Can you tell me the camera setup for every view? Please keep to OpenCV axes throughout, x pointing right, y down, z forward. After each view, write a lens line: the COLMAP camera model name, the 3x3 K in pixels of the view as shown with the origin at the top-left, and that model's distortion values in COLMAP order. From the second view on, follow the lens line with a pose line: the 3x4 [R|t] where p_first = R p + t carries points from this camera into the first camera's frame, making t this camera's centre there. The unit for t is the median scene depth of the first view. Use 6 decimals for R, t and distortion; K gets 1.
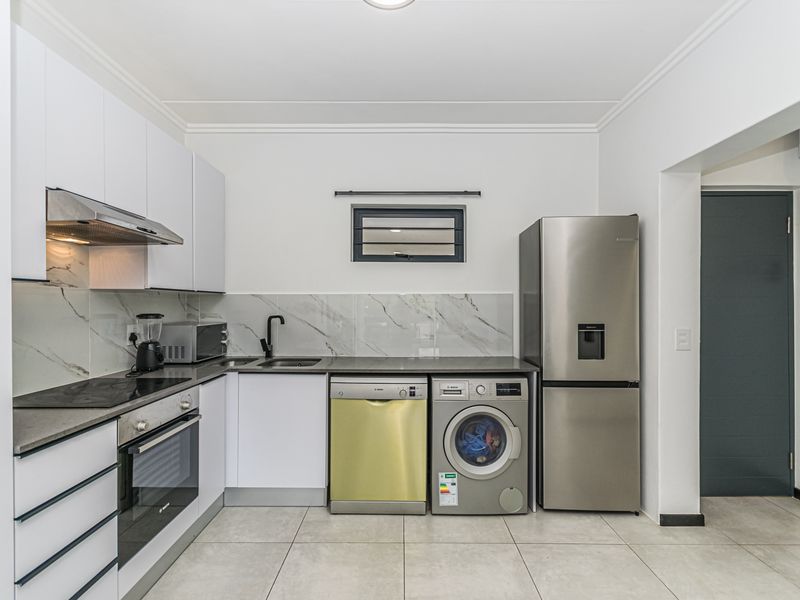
lens RADIAL K [[397.1, 0, 399.8], [0, 397.1, 306.2], [0, 0, 1]] dist [-0.006273, 0.001932]
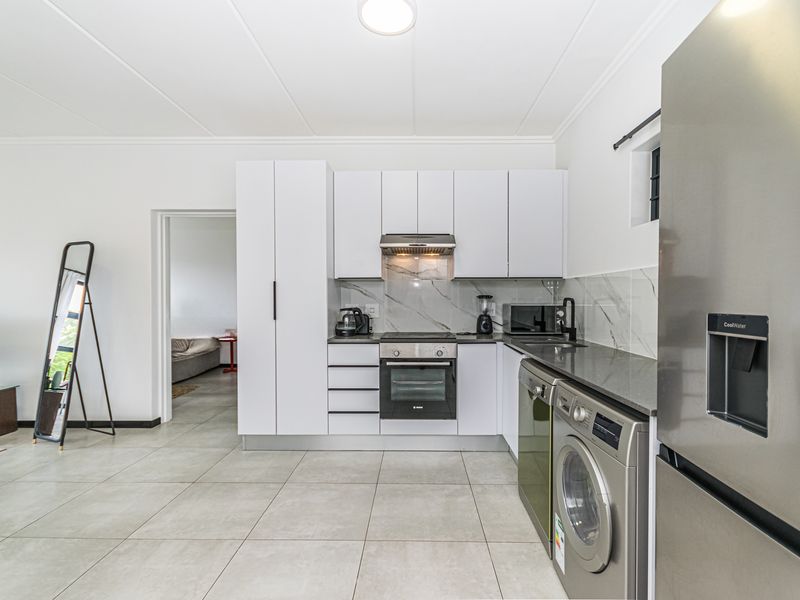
lens RADIAL K [[397.1, 0, 417.6], [0, 397.1, 310.2], [0, 0, 1]] dist [-0.006273, 0.001932]
pose [[-0.018475, 0.027147, -0.999461, 0.800269], [-0.004008, 0.999621, 0.027226, 0.033615], [0.999821, 0.004508, -0.018359, 0.752020]]
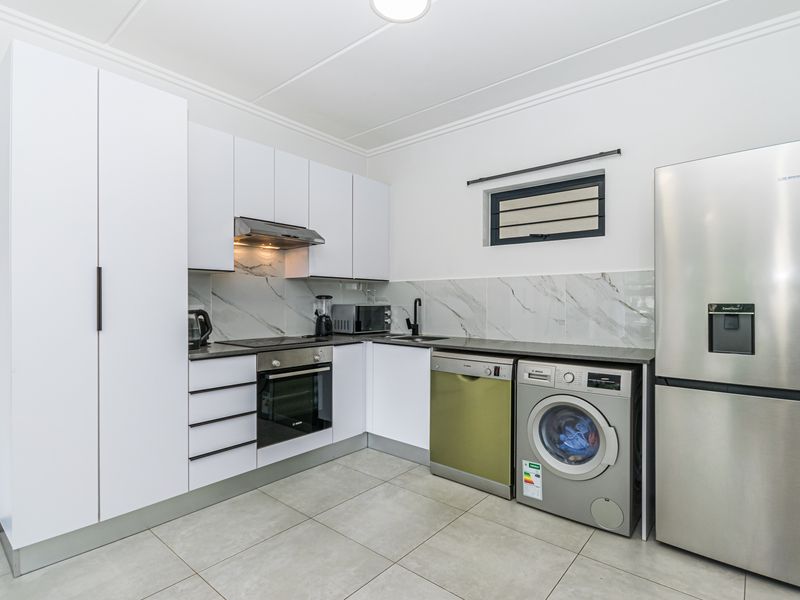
lens RADIAL K [[416.2, 0, 402.2], [0, 416.2, 303.8], [0, 0, 1]] dist [-0.012002, 0.002369]
pose [[0.765175, 0.001744, -0.643820, 0.509678], [-0.003088, 0.999995, -0.000961, 0.046963], [0.643815, 0.002723, 0.765176, 0.050214]]
